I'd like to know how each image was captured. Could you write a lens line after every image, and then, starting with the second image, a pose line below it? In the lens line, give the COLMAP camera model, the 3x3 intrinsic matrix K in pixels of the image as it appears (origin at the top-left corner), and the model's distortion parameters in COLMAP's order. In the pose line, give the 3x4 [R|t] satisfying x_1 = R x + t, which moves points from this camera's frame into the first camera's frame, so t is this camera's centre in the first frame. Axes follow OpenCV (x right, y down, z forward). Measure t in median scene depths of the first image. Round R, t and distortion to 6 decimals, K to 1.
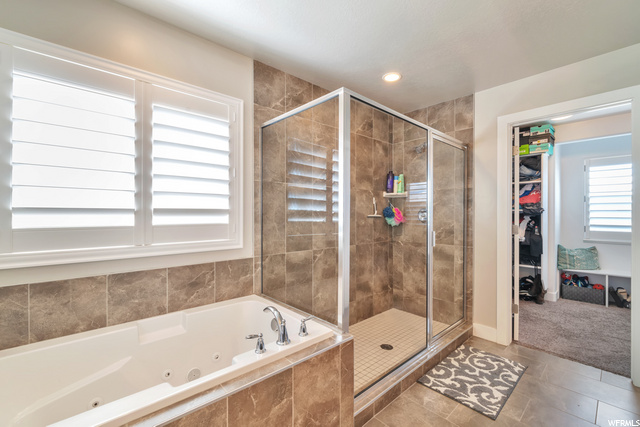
lens RADIAL K [[274.0, 0, 321.6], [0, 274.0, 214.0], [0, 0, 1]] dist [-0.000093, -0.000173]
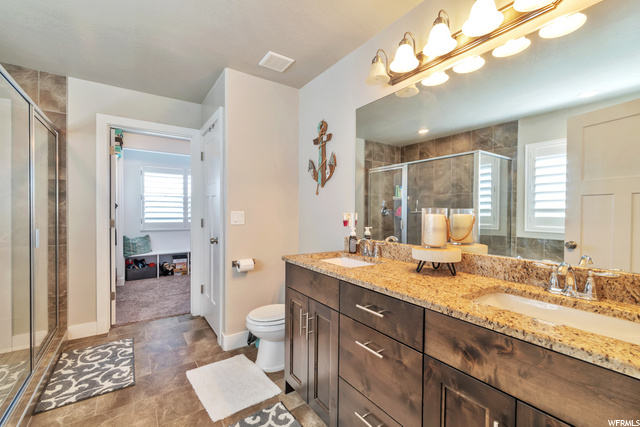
lens RADIAL K [[274.0, 0, 323.6], [0, 274.0, 214.1], [0, 0, 1]] dist [-0.000093, -0.000173]
pose [[0.119523, -0.012639, 0.992751, -0.254792], [-0.003707, 0.999906, 0.013176, 0.003123], [-0.992825, -0.005255, 0.119465, 0.039411]]
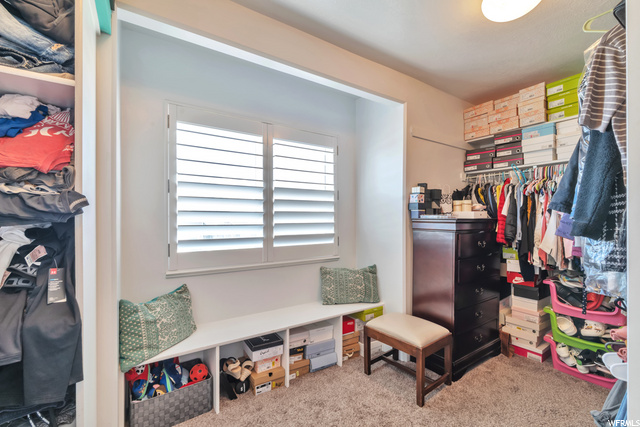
lens RADIAL K [[274.0, 0, 318.3], [0, 274.0, 218.4], [0, 0, 1]] dist [-0.000093, -0.000173]
pose [[0.149093, 0.002625, 0.988820, 0.762741], [0.006916, 0.999969, -0.003697, 0.004388], [-0.988799, 0.007390, 0.149071, 0.965549]]
